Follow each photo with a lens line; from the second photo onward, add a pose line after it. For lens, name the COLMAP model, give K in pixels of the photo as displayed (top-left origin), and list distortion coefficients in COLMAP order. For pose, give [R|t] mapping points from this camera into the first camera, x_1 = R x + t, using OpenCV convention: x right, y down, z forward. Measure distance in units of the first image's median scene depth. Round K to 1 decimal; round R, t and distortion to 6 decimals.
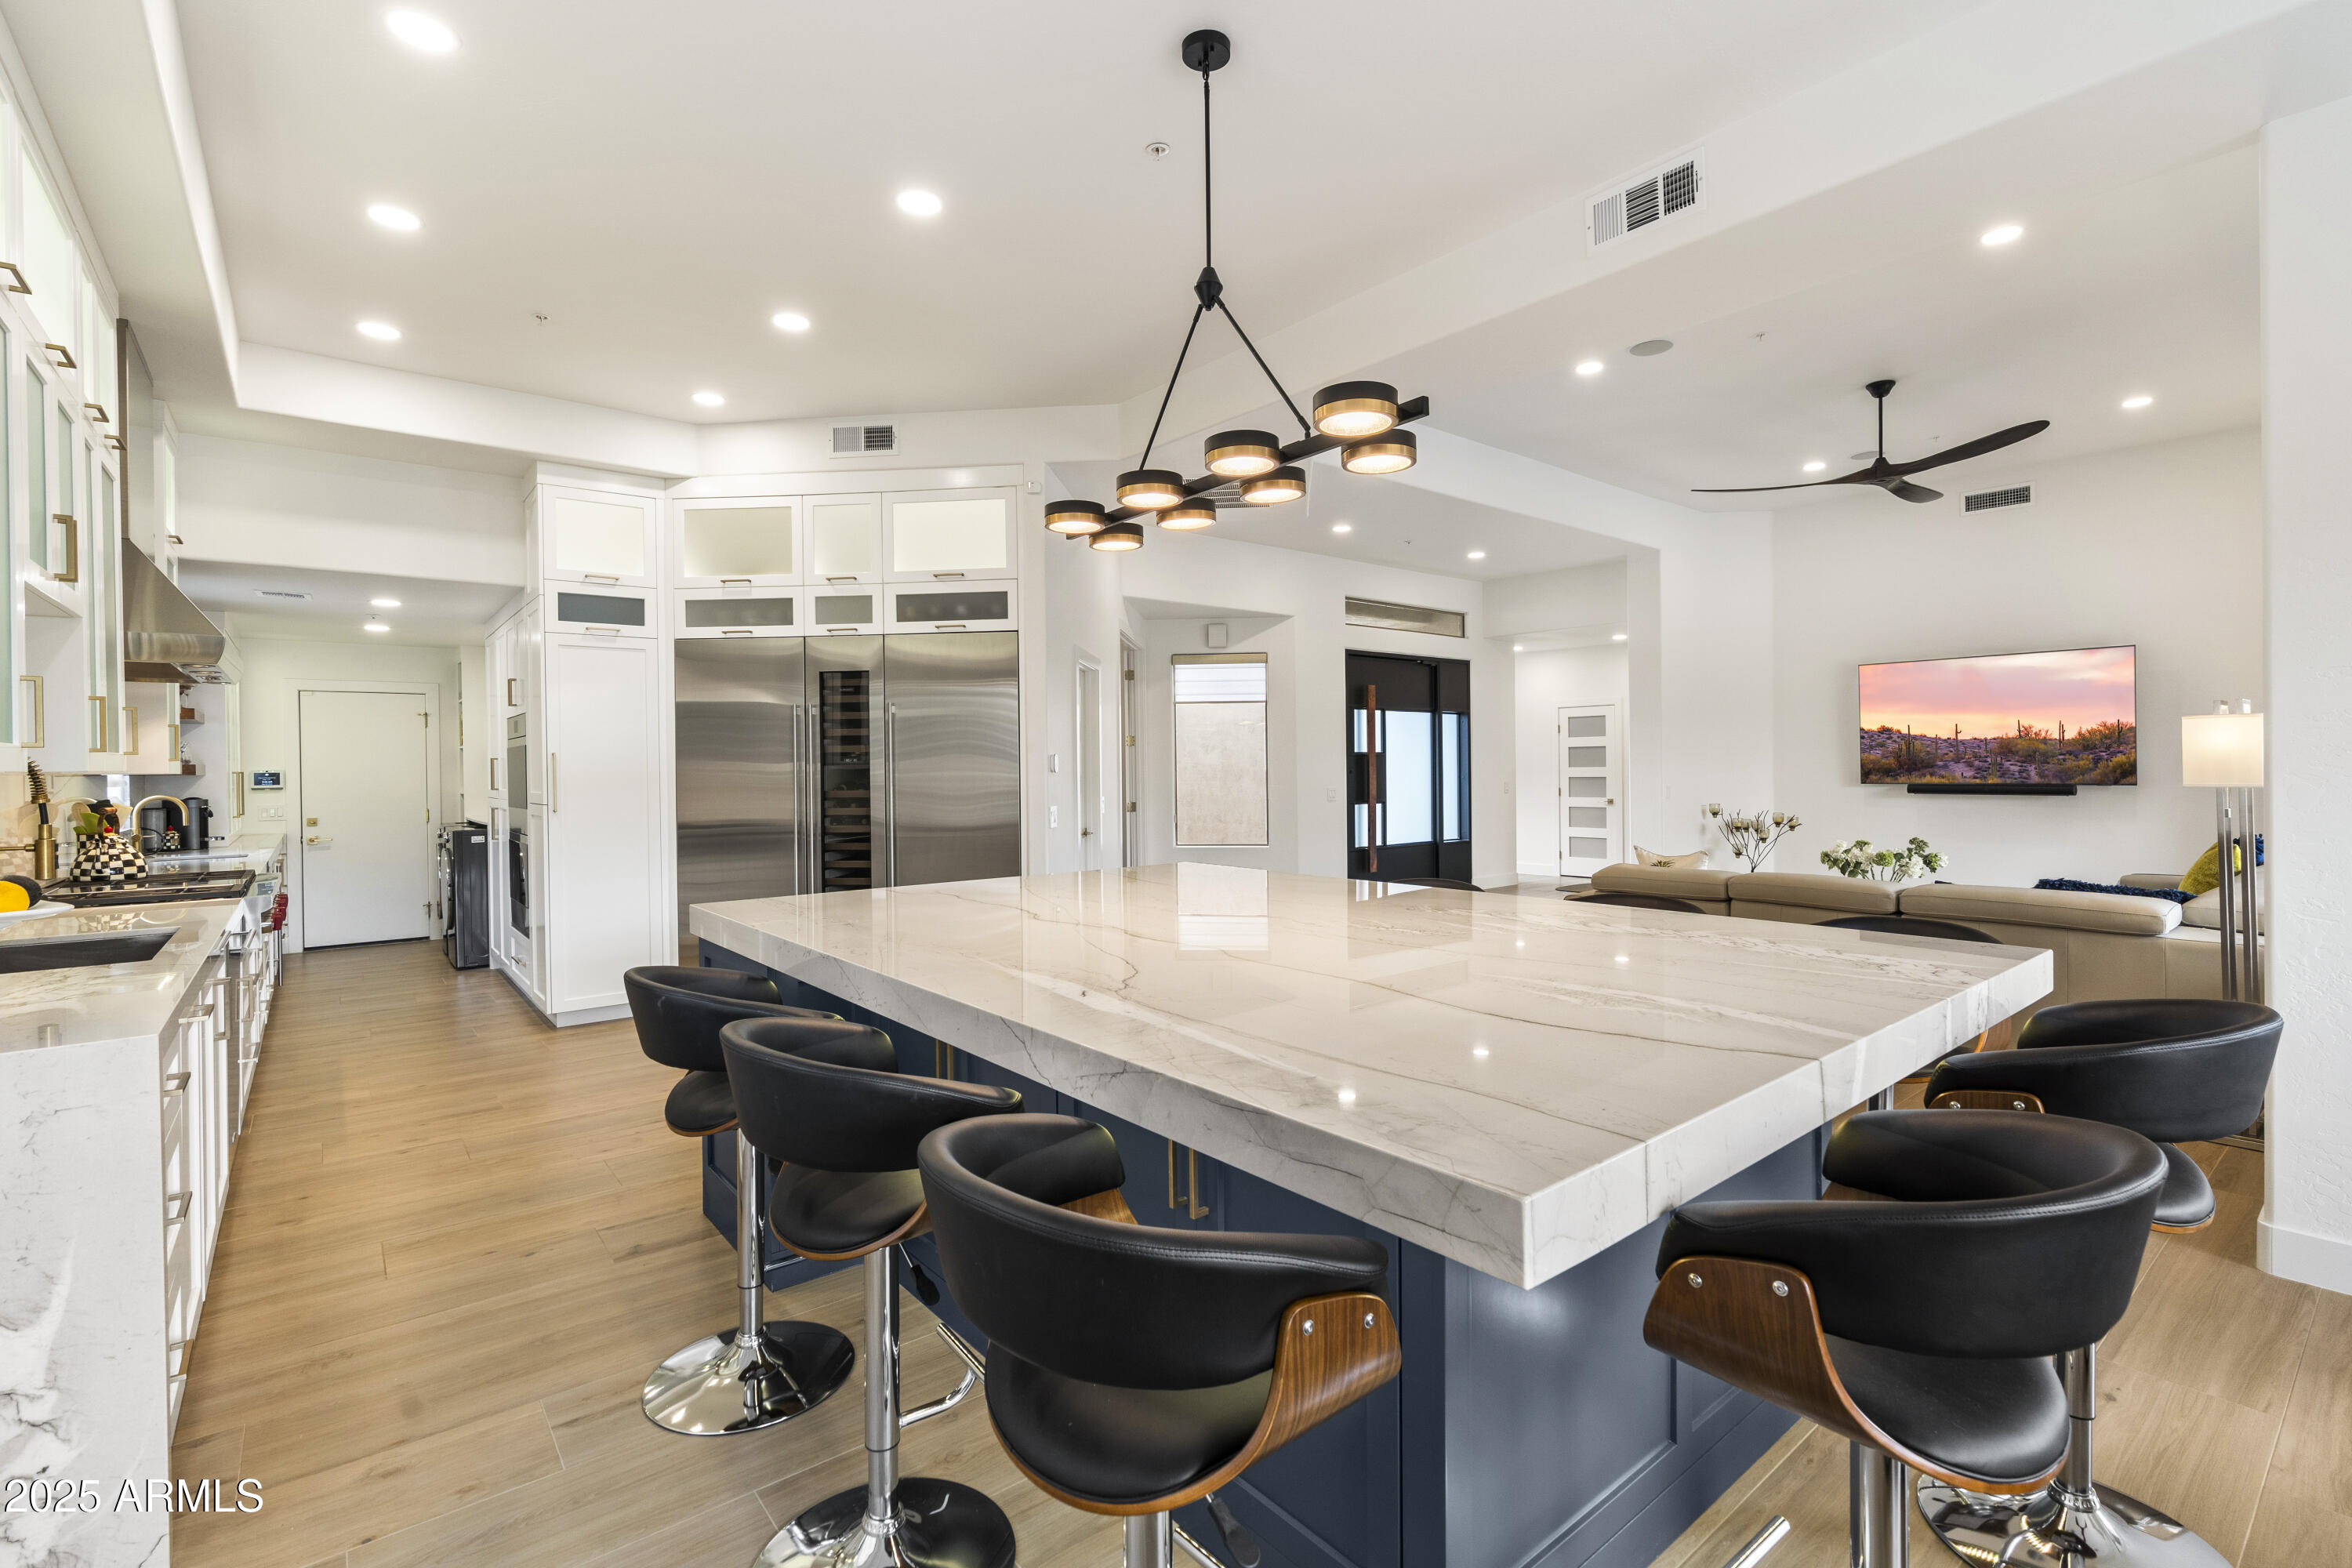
lens RADIAL K [[1063.0, 0, 1163.2], [0, 1063.0, 780.1], [0, 0, 1]] dist [-0.001665, 0.001337]
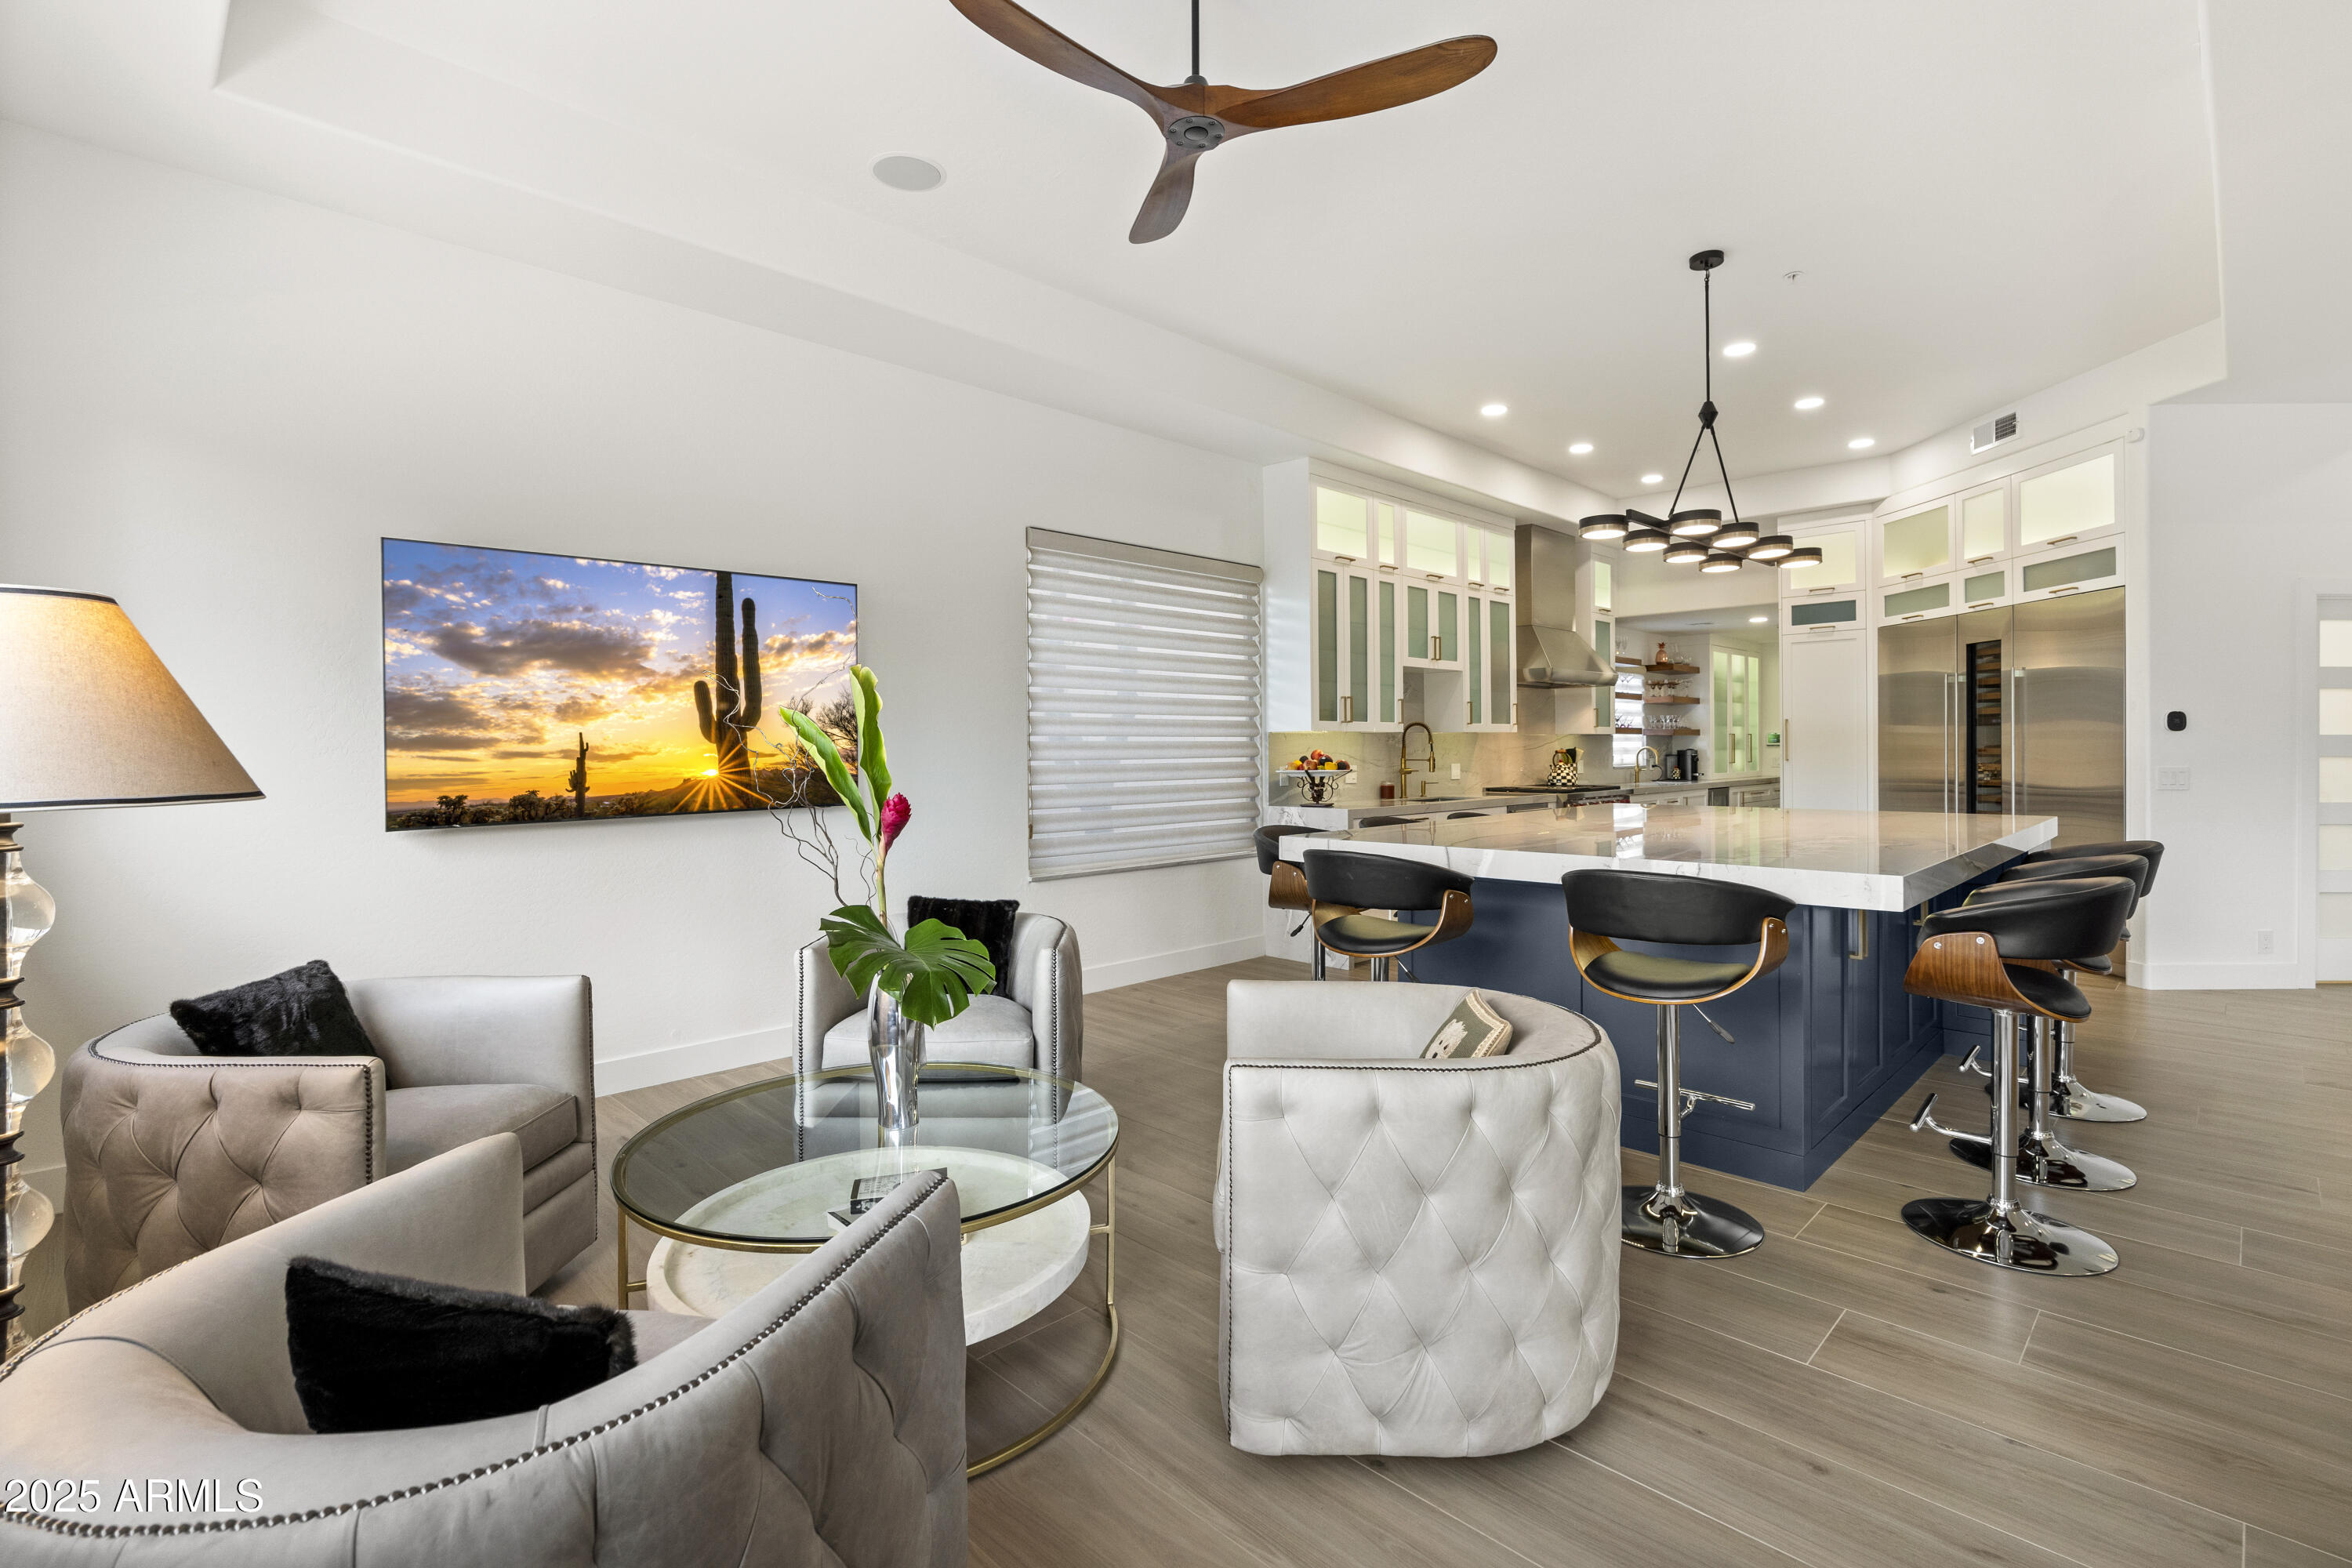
lens RADIAL K [[1063.0, 0, 1175.4], [0, 1063.0, 766.5], [0, 0, 1]] dist [-0.001665, 0.001337]
pose [[0.075305, 0.027894, -0.996770, 0.462839], [-0.000383, 0.999609, 0.027945, -0.001234], [0.997160, -0.001722, 0.075287, 0.042365]]
